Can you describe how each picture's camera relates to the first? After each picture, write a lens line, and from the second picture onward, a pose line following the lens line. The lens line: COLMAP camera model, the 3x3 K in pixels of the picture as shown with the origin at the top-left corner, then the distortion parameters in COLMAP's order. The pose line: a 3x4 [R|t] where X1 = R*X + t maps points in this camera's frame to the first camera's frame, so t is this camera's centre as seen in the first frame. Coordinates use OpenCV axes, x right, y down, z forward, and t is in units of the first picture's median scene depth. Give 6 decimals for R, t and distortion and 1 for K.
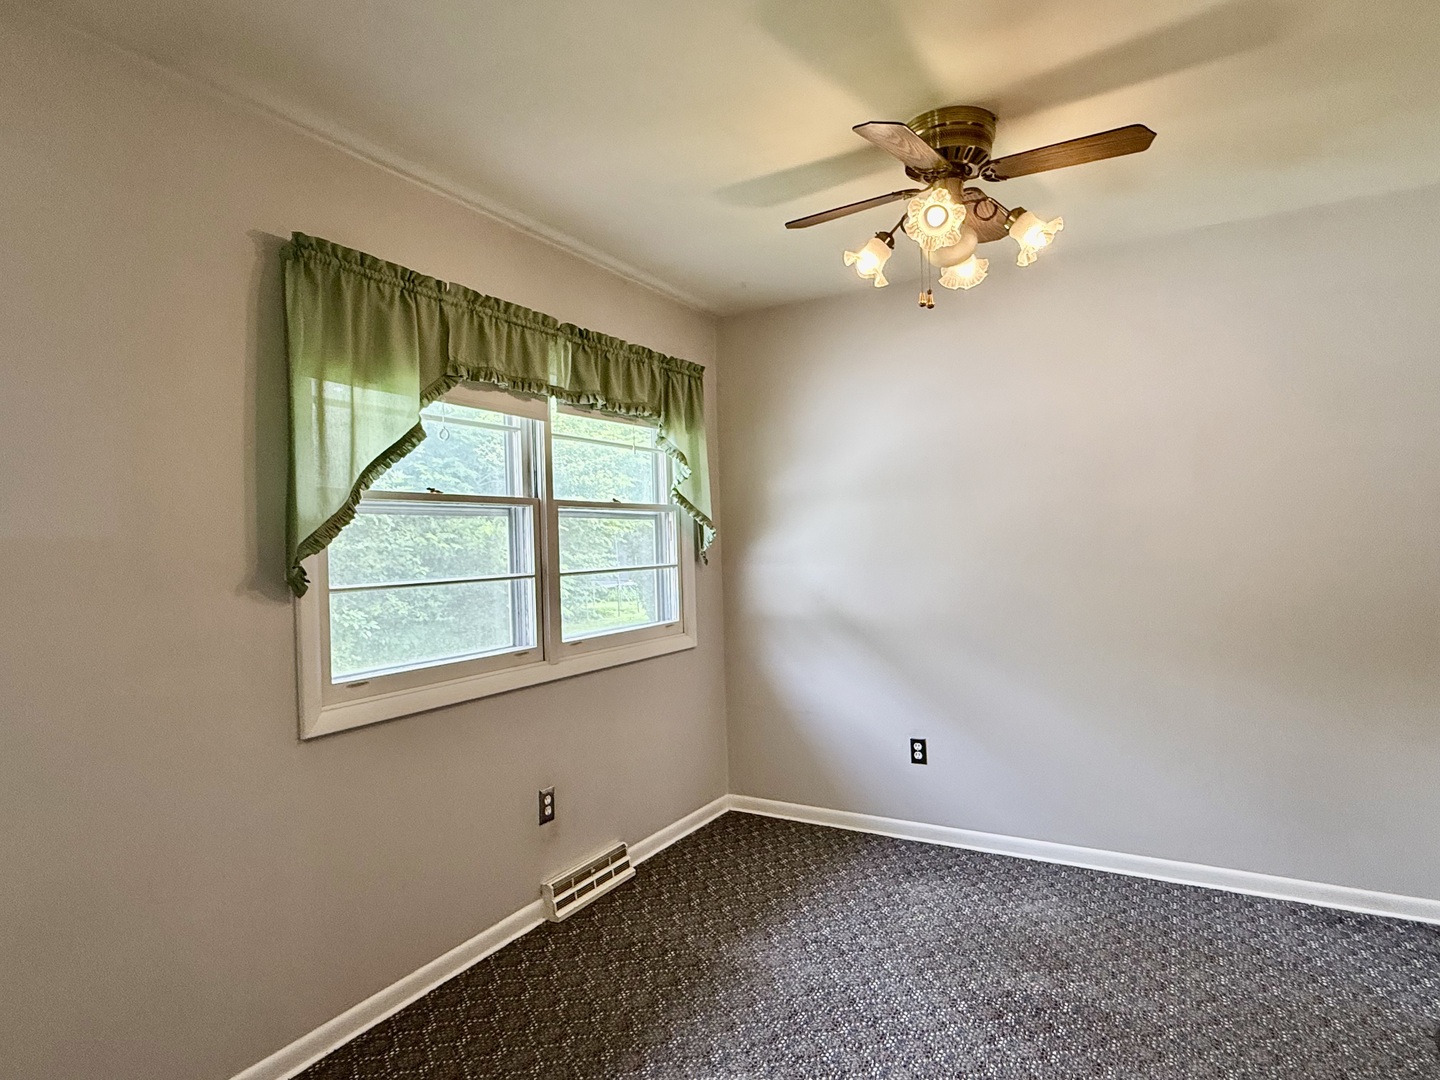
lens RADIAL K [[818.9, 0, 717.4], [0, 818.9, 541.7], [0, 0, 1]] dist [0.000807, 0.000562]
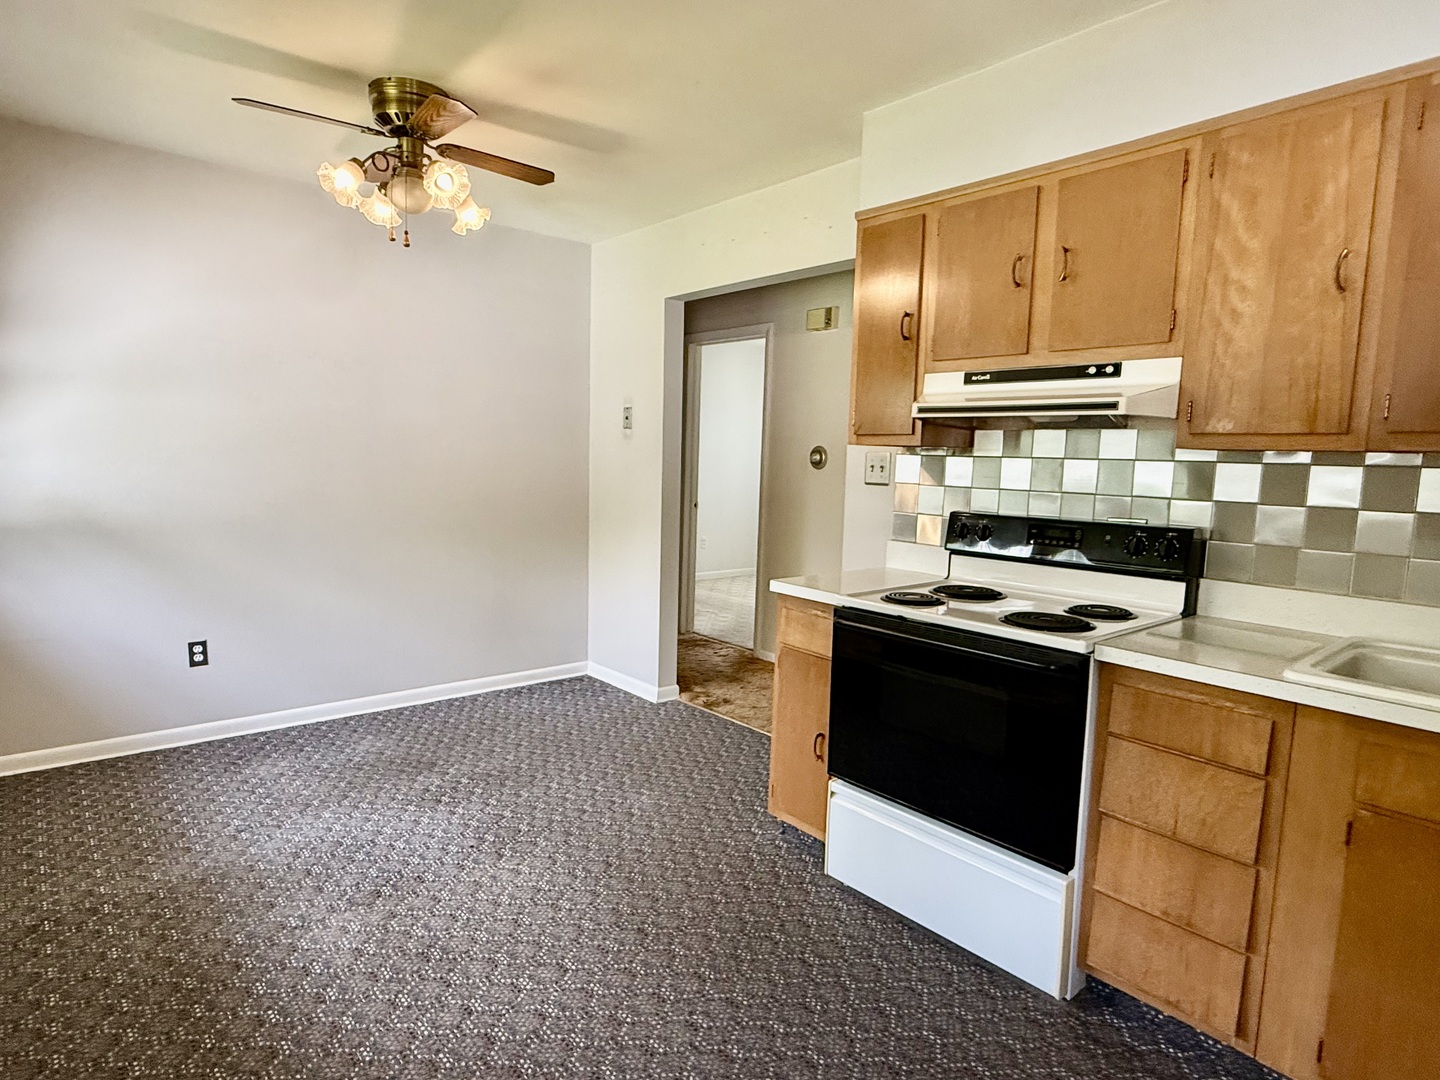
lens RADIAL K [[818.9, 0, 721.1], [0, 818.9, 545.2], [0, 0, 1]] dist [0.000807, 0.000562]
pose [[0.331535, -0.069464, 0.940882, -0.560038], [-0.039895, 0.995362, 0.087543, 0.017933], [-0.942599, -0.066560, 0.327226, 0.113722]]
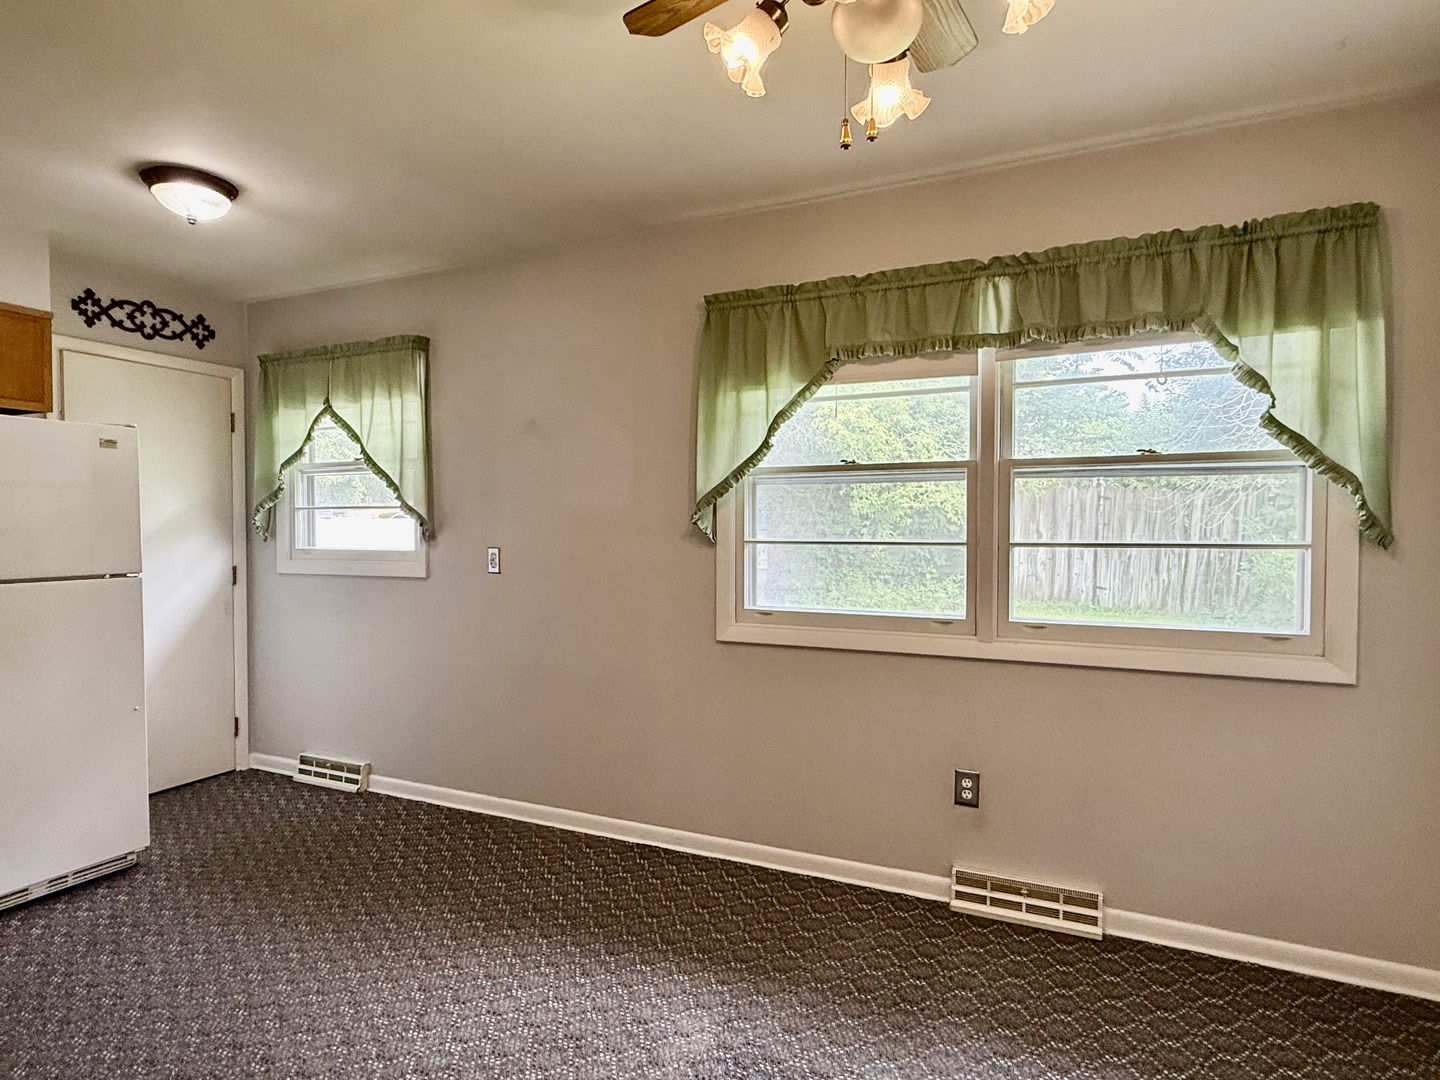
lens RADIAL K [[818.9, 0, 722.5], [0, 818.9, 546.8], [0, 0, 1]] dist [0.000807, 0.000562]
pose [[0.069888, 0.053526, -0.996118, 0.685748], [0.000013, 0.998559, 0.053659, -0.004884], [0.997555, -0.003763, 0.069787, 0.650657]]
